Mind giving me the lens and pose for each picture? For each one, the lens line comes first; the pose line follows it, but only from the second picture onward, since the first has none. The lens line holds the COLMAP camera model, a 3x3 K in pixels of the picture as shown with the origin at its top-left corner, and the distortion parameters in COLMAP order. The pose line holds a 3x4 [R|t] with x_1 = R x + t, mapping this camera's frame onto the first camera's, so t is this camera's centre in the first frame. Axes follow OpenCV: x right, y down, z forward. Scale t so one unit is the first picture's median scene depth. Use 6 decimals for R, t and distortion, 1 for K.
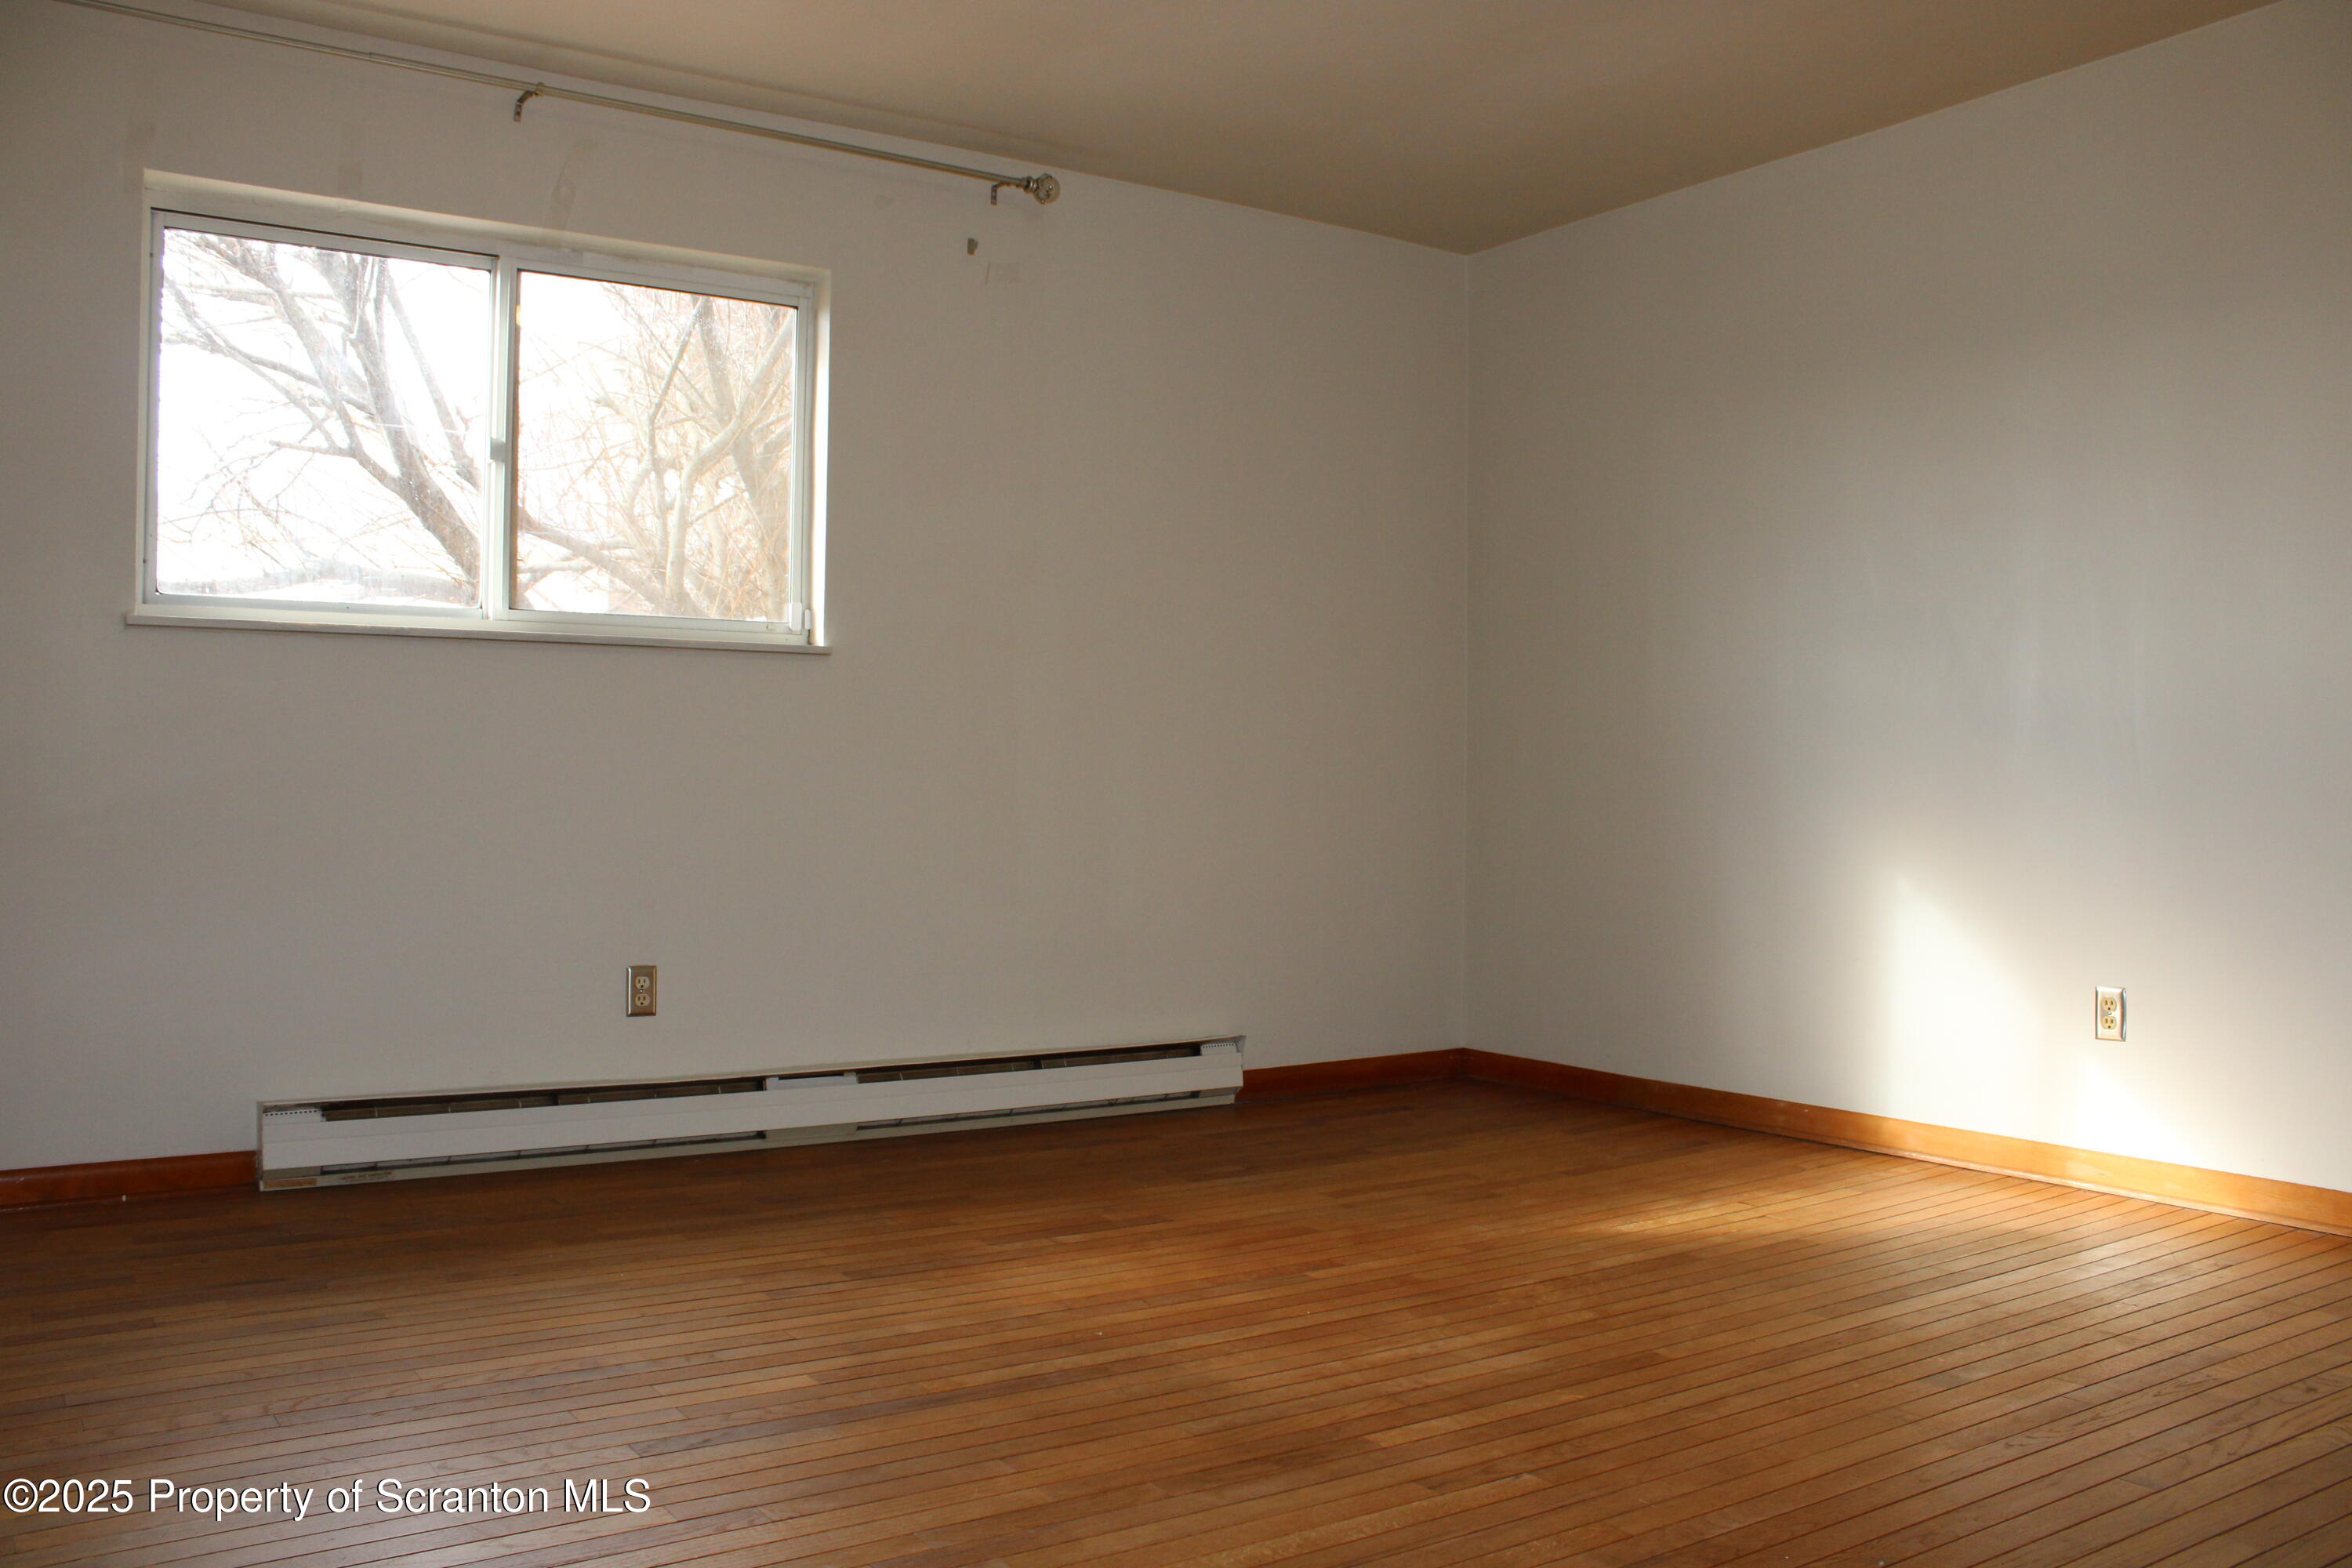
lens RADIAL K [[1928.4, 0, 1176.0], [0, 1928.4, 784.0], [0, 0, 1]] dist [-0.151634, 0.078438]
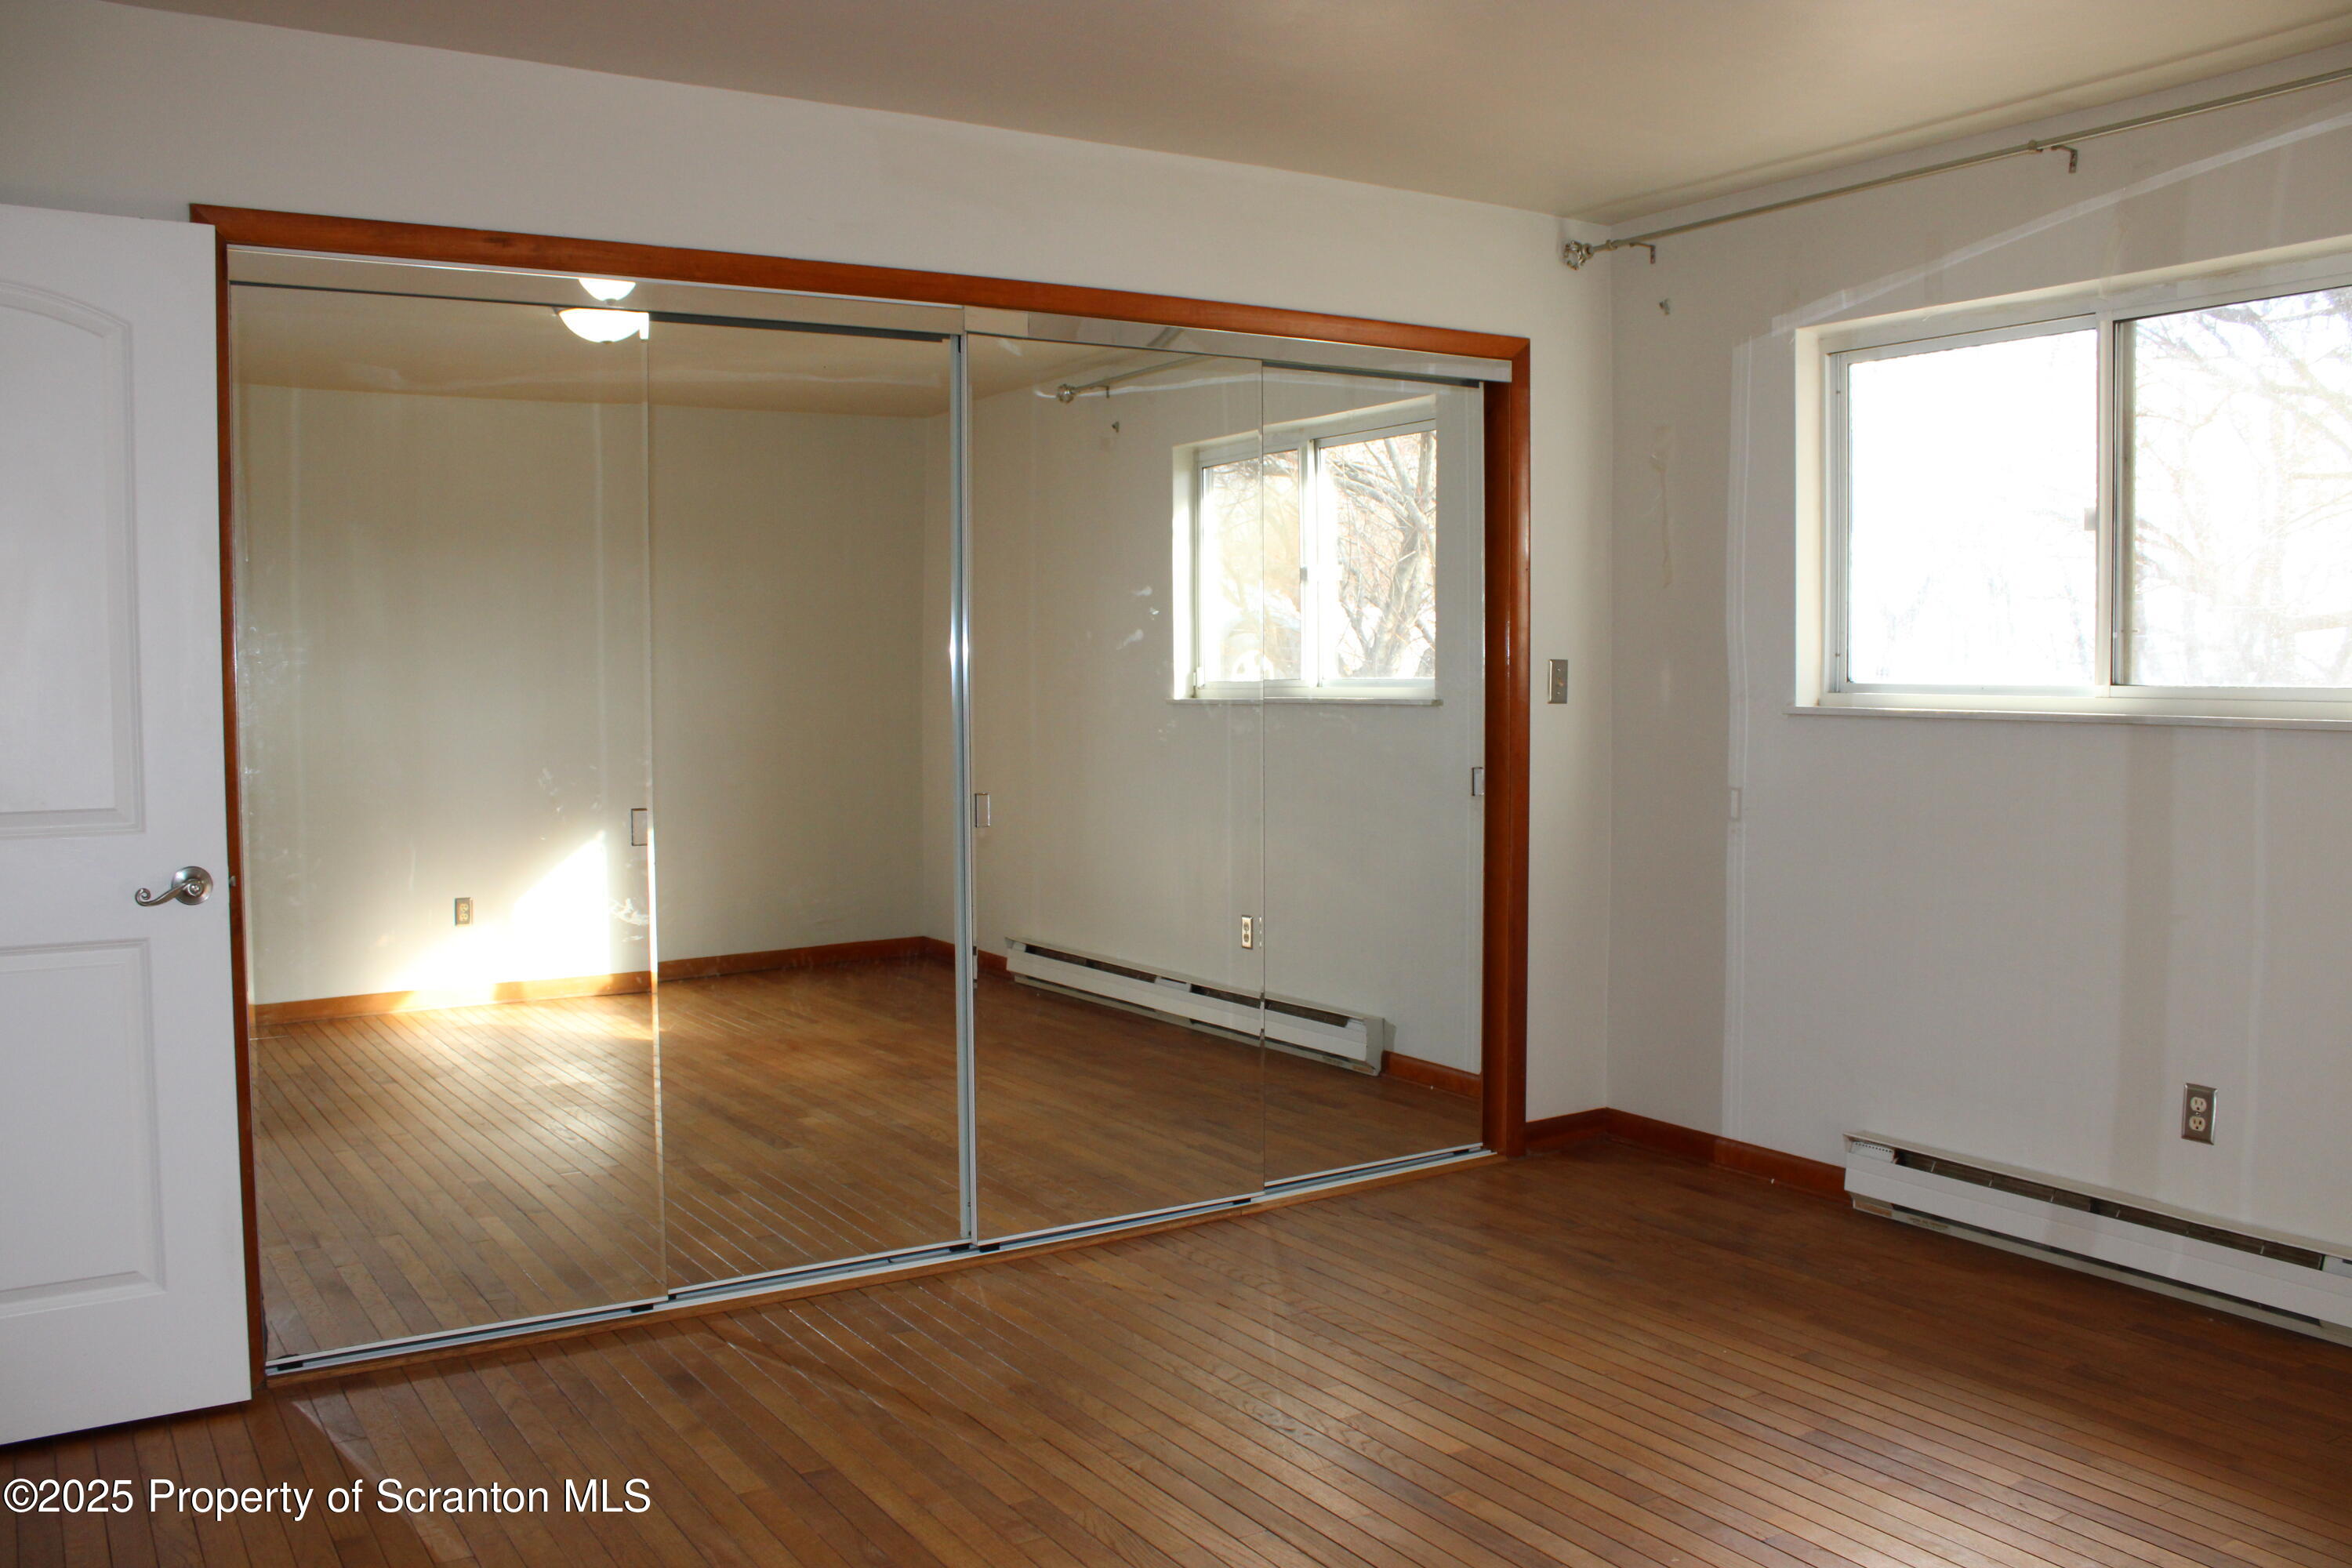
lens RADIAL K [[1928.4, 0, 1176.0], [0, 1928.4, 784.0], [0, 0, 1]] dist [-0.151634, 0.078438]
pose [[-0.015542, 0.053857, -0.998428, 0.649710], [0.000633, 0.998549, 0.053854, -0.102942], [0.999879, 0.000205, -0.015553, 0.597310]]
